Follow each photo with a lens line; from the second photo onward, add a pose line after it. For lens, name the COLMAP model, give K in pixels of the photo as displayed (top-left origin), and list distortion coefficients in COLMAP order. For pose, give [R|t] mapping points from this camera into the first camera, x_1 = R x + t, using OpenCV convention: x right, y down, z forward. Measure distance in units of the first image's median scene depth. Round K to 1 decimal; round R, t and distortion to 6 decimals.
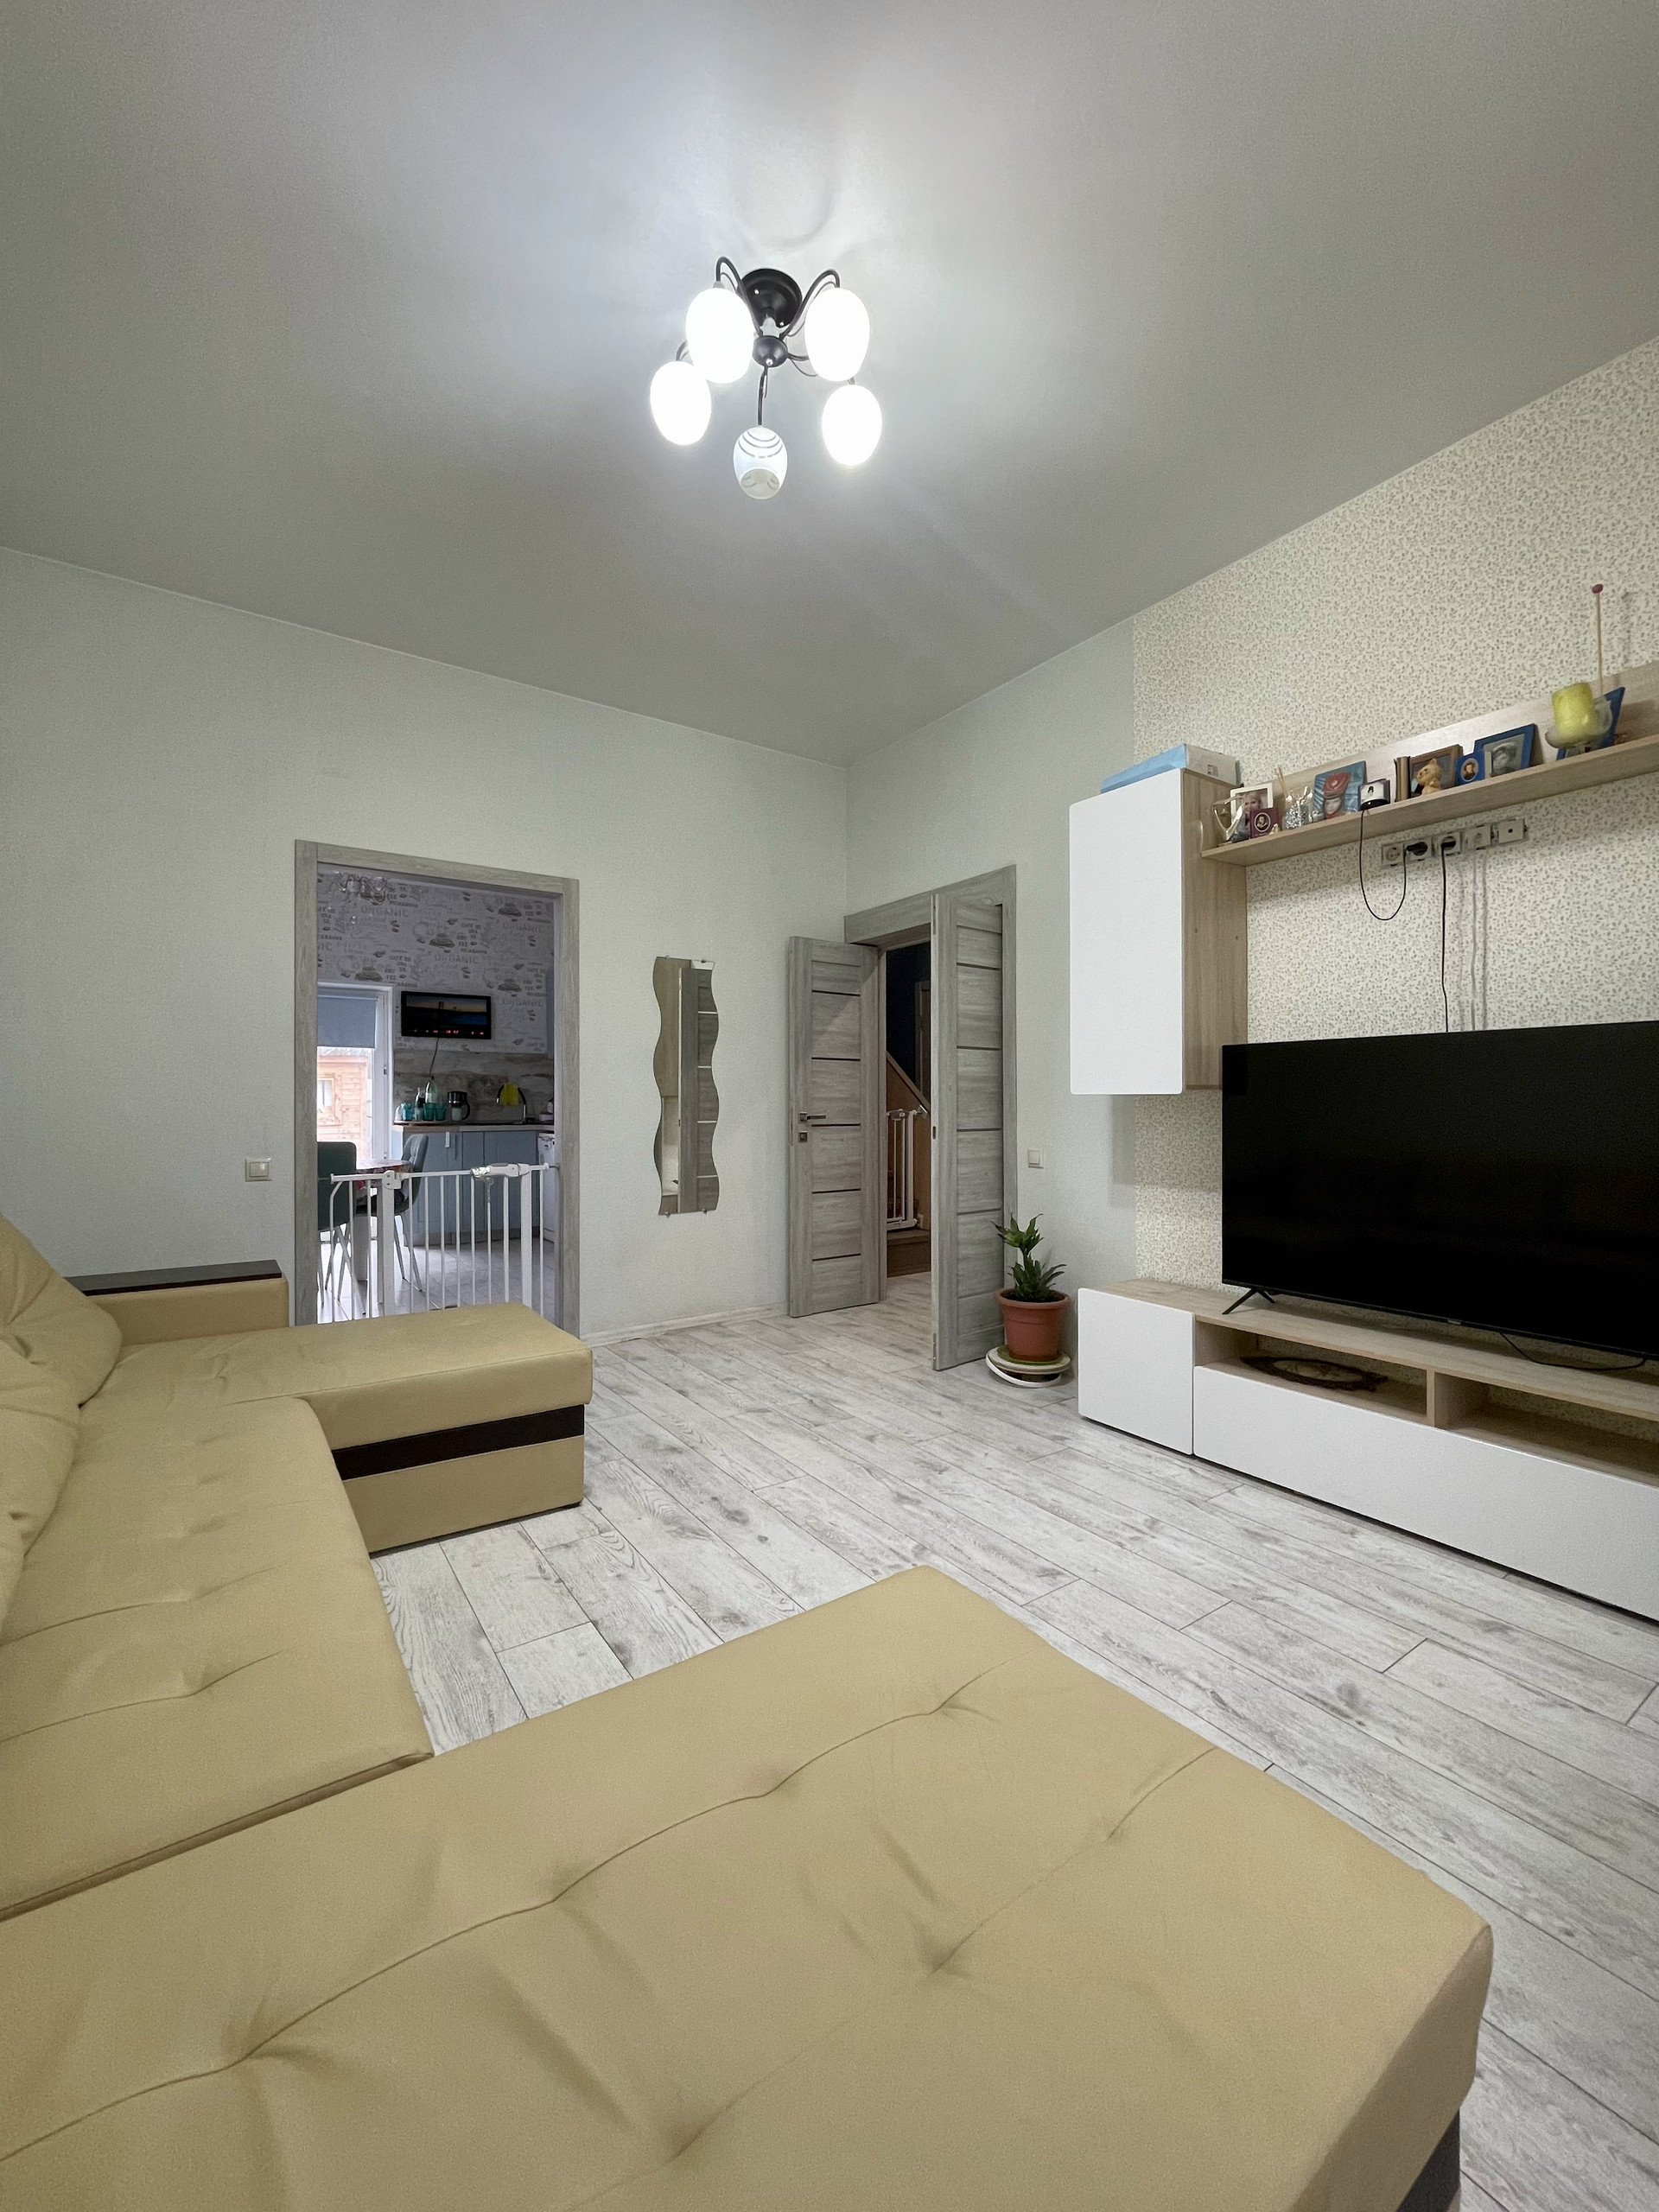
lens RADIAL K [[897.4, 0, 833.9], [0, 897.4, 1095.5], [0, 0, 1]] dist [-0.000723, 0.000677]
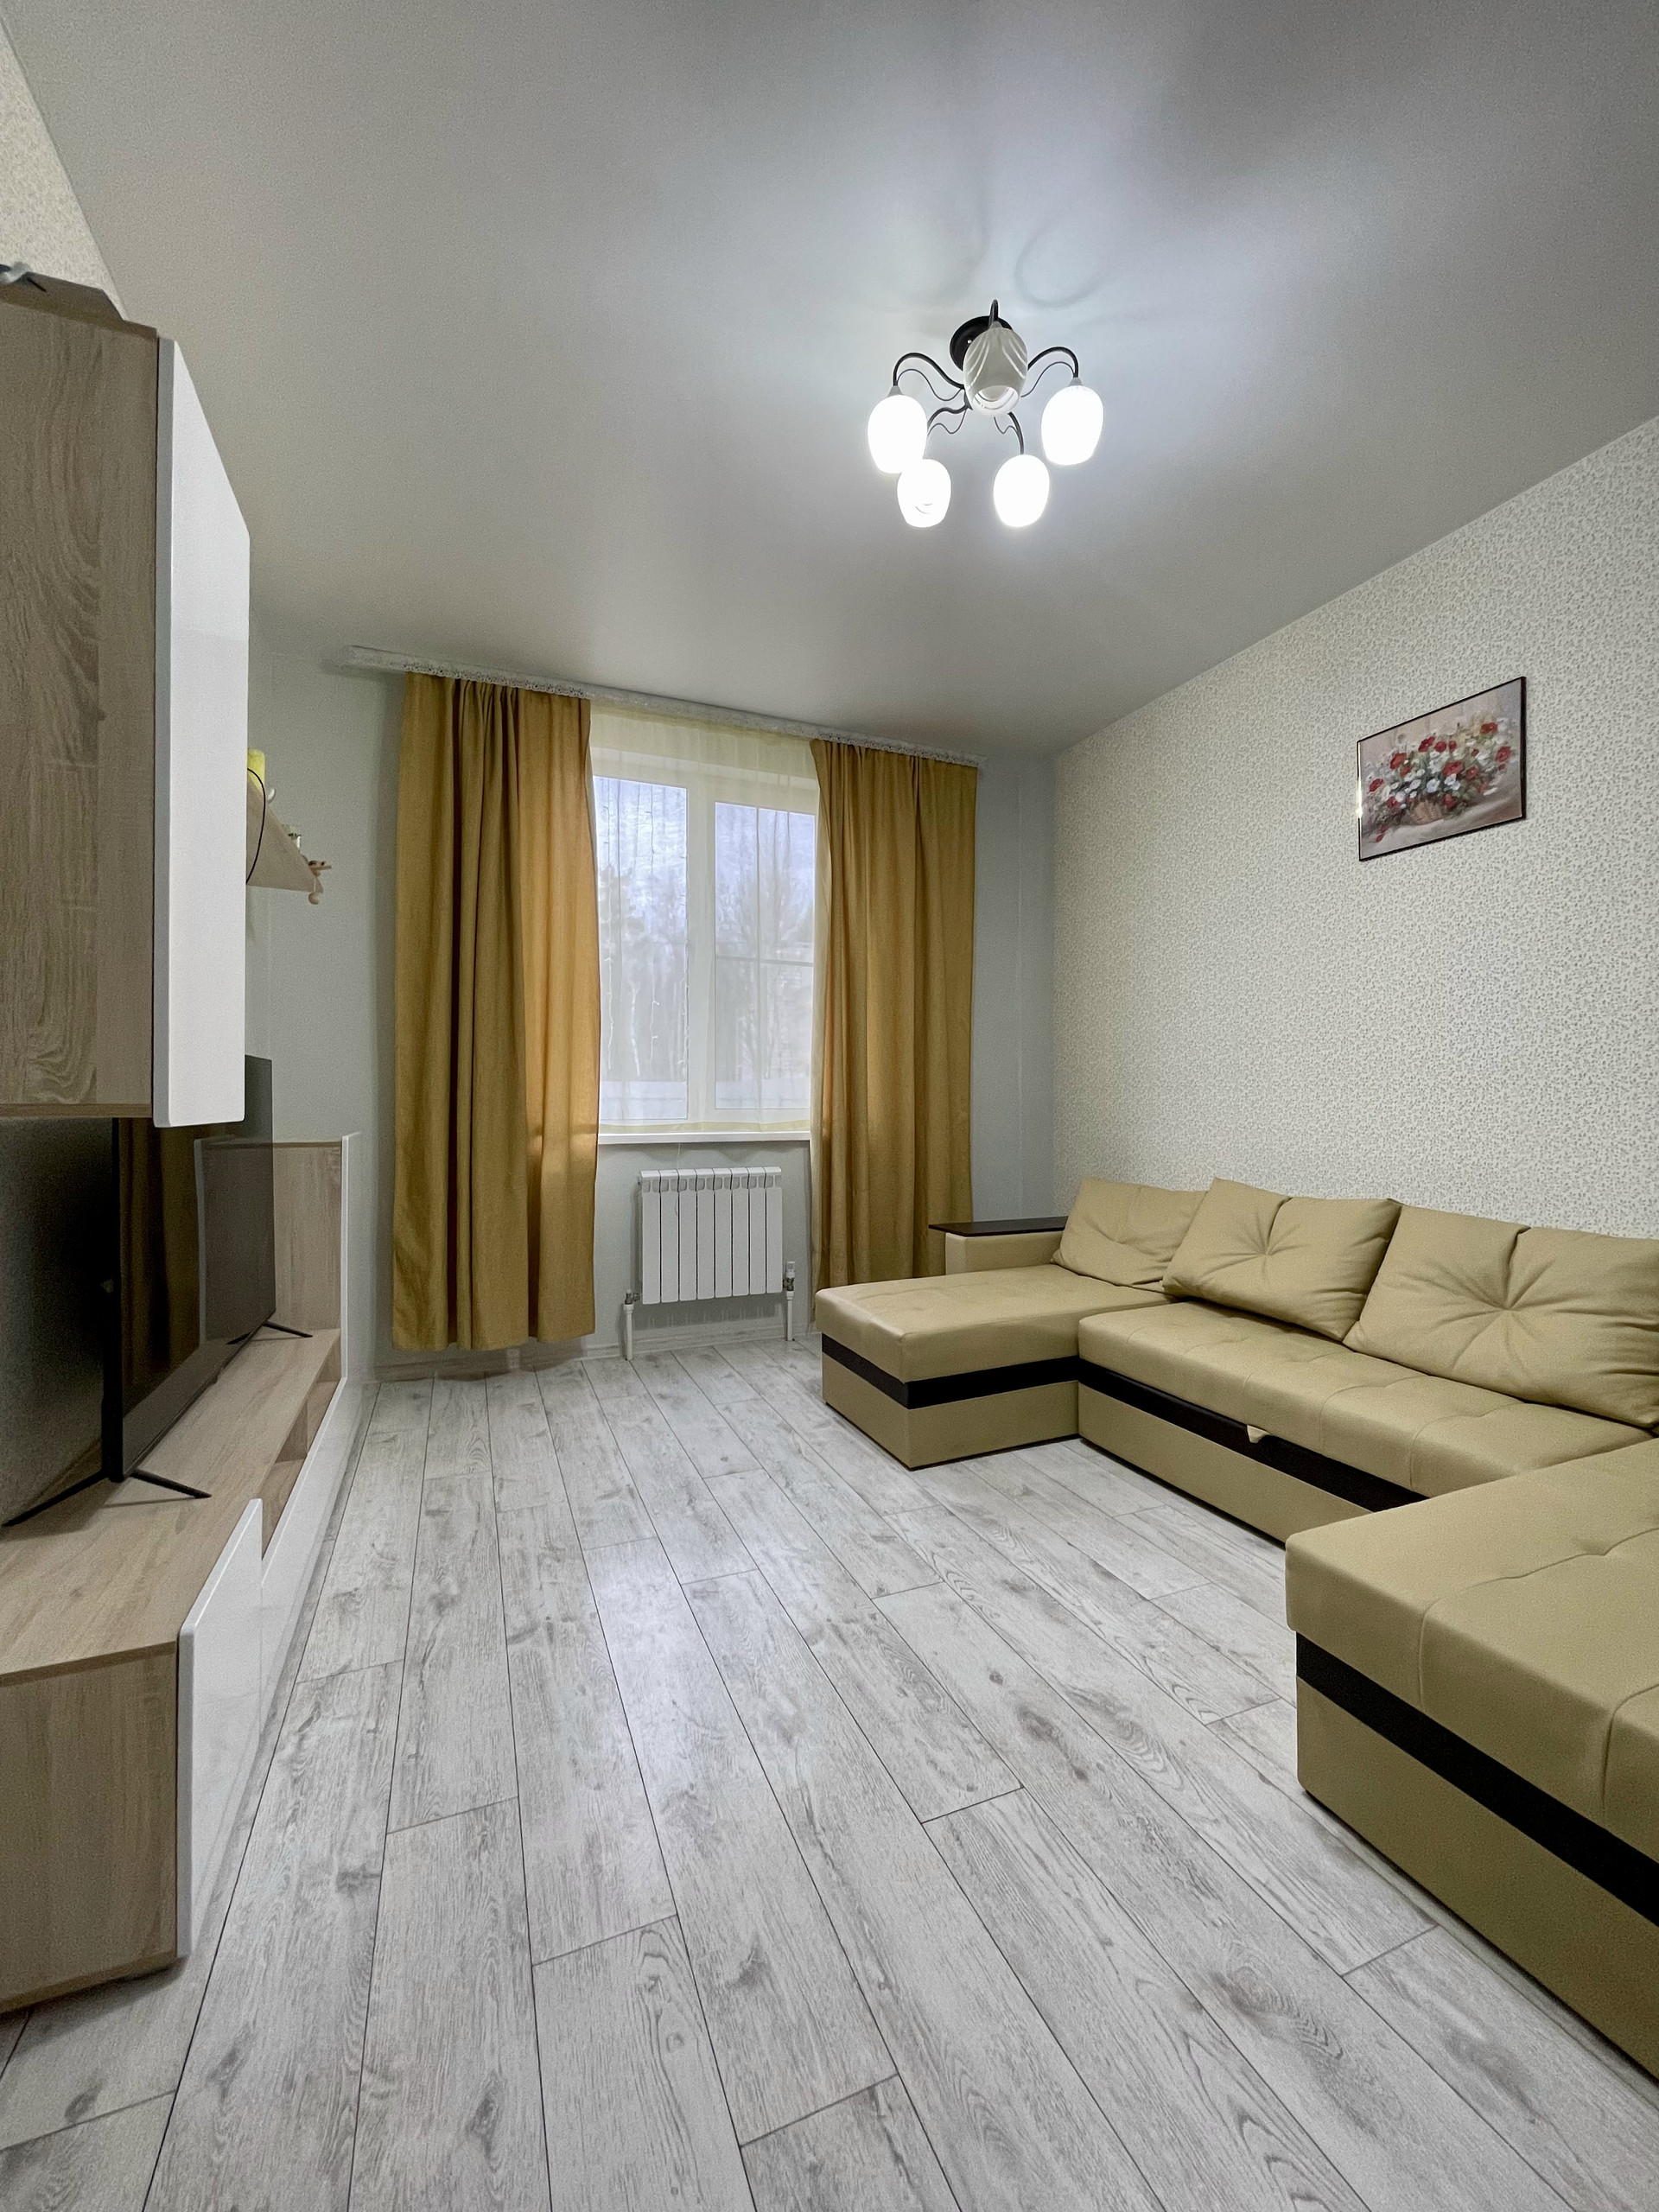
lens RADIAL K [[897.4, 0, 833.9], [0, 897.4, 1095.5], [0, 0, 1]] dist [-0.000723, 0.000677]
pose [[-0.977807, 0.003895, 0.209471, -0.071626], [0.001190, 0.999914, -0.013041, -0.007647], [-0.209503, -0.012503, -0.977728, 1.209101]]
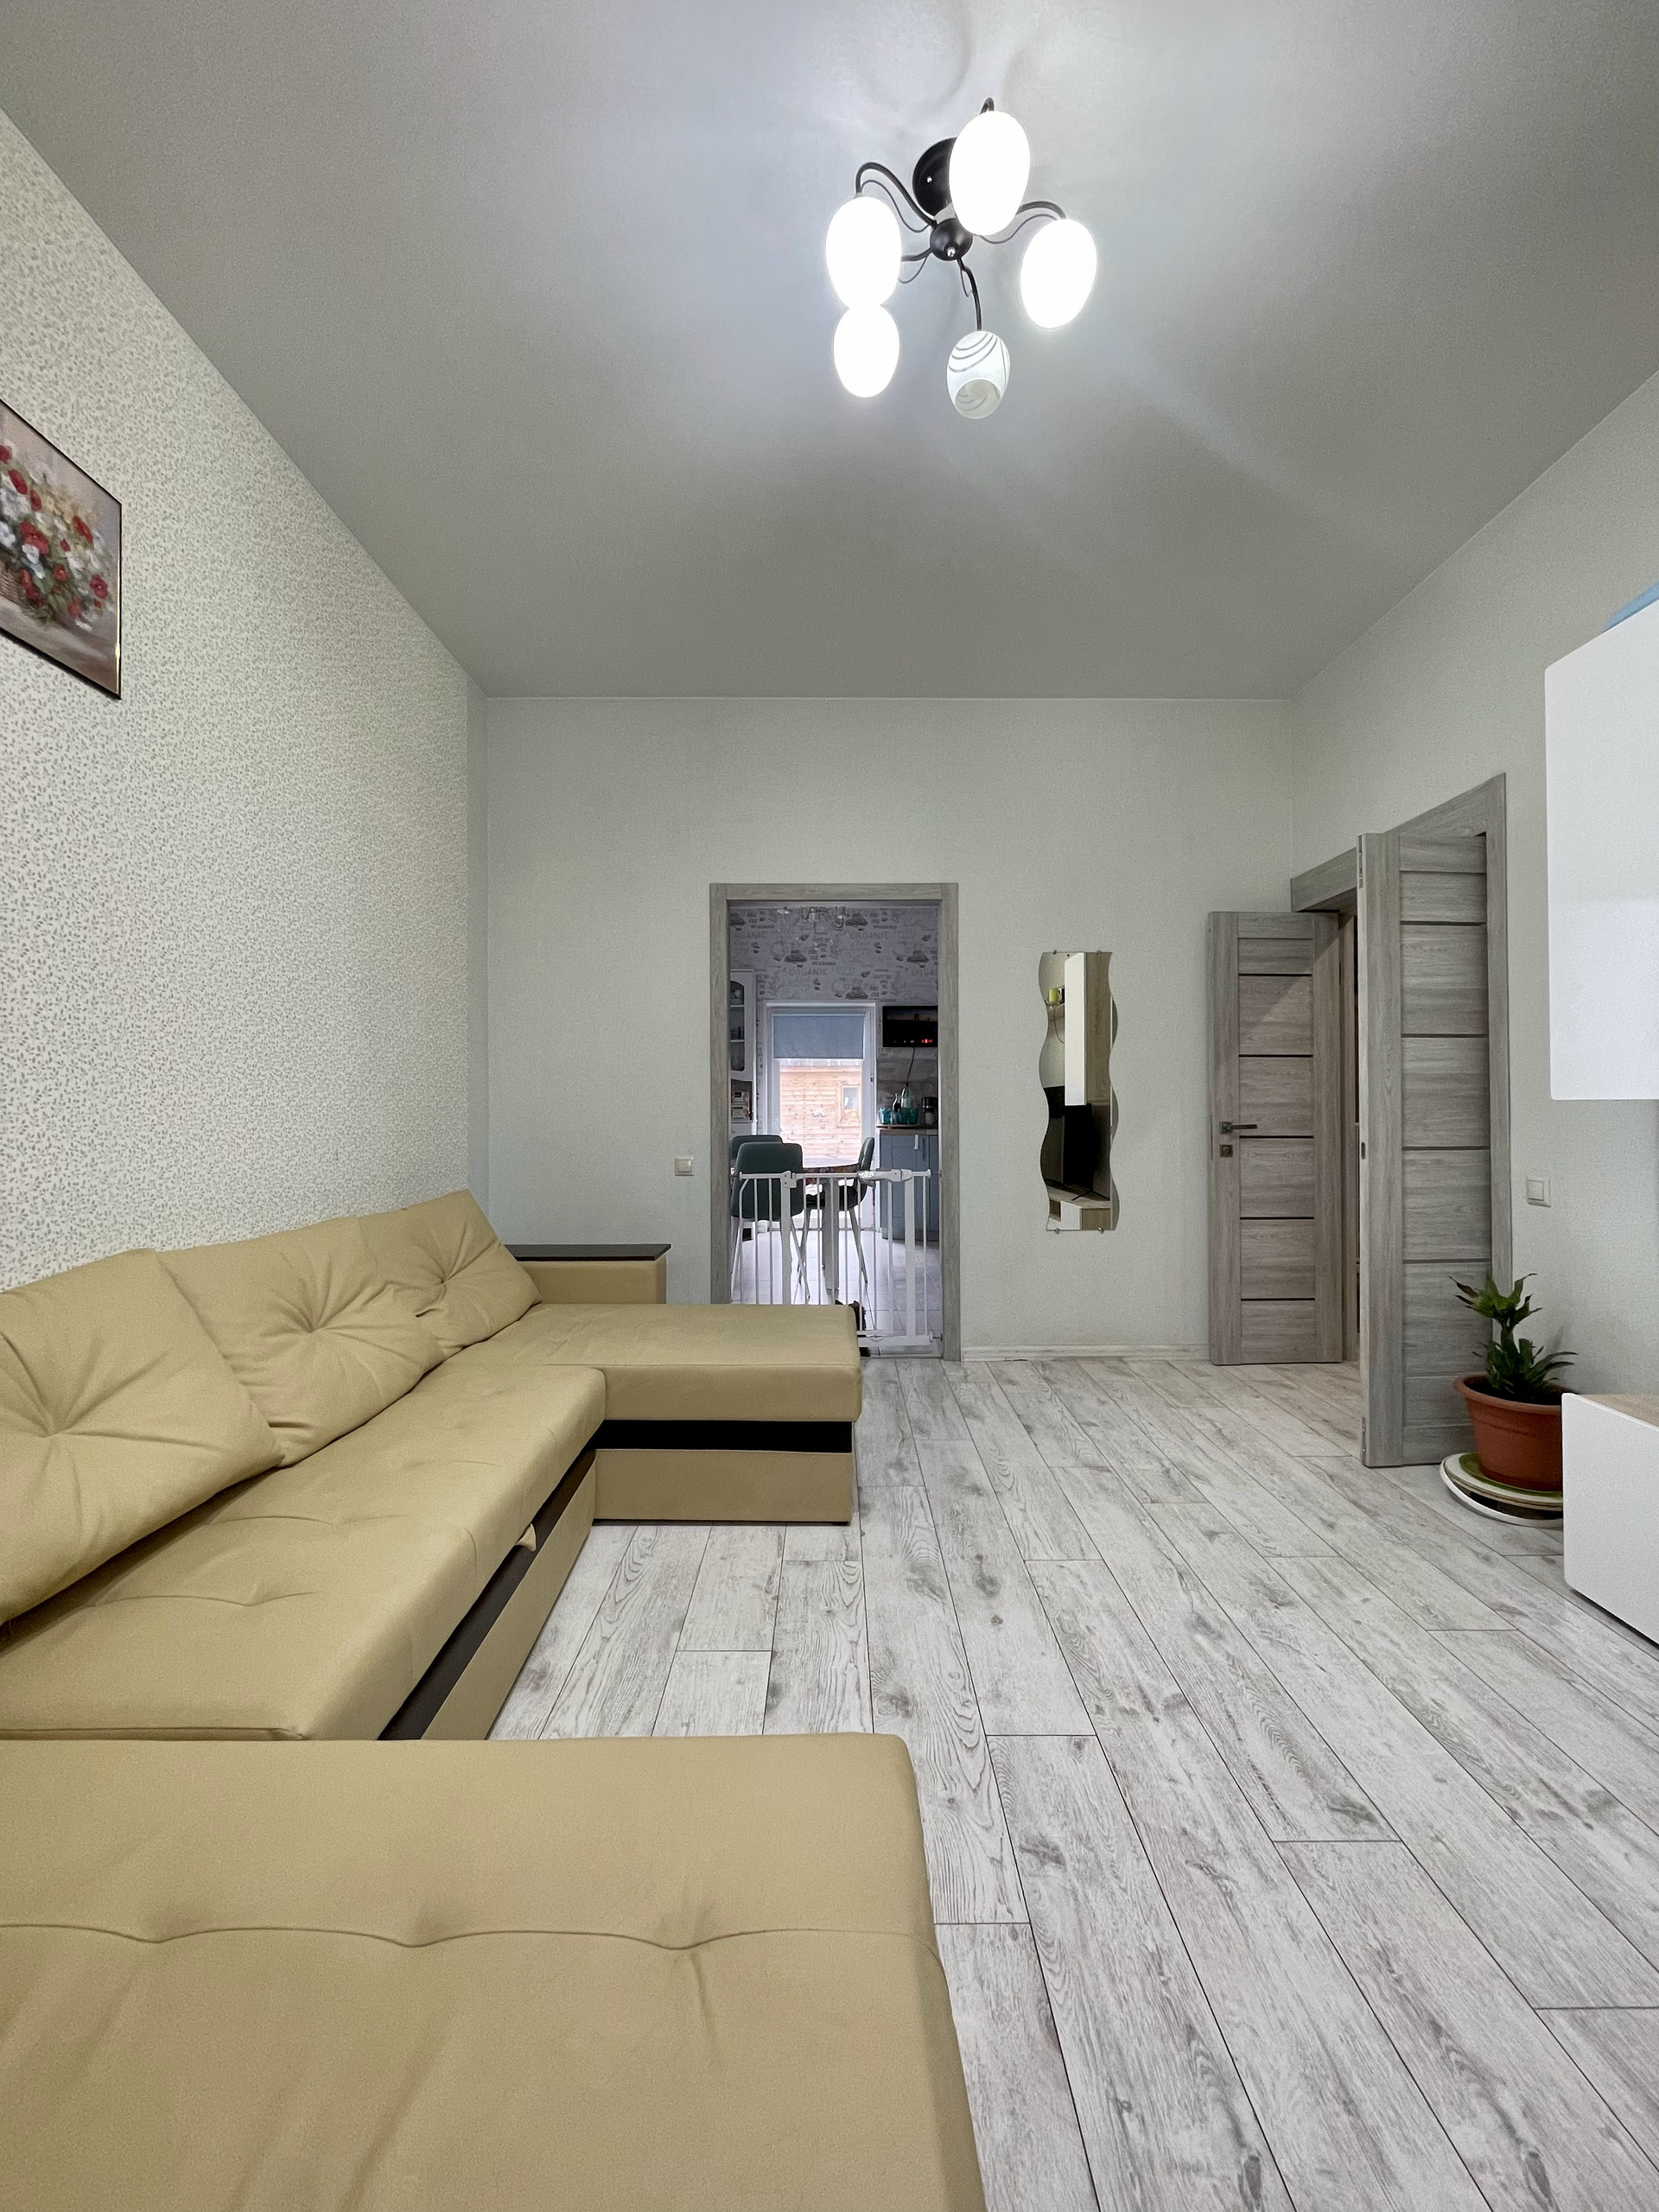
lens RADIAL K [[897.4, 0, 833.9], [0, 897.4, 1095.5], [0, 0, 1]] dist [-0.000723, 0.000677]
pose [[0.823219, -0.007396, -0.567676, 0.188989], [0.005025, 0.999971, -0.005741, -0.002904], [0.567702, 0.001874, 0.823232, 0.136147]]
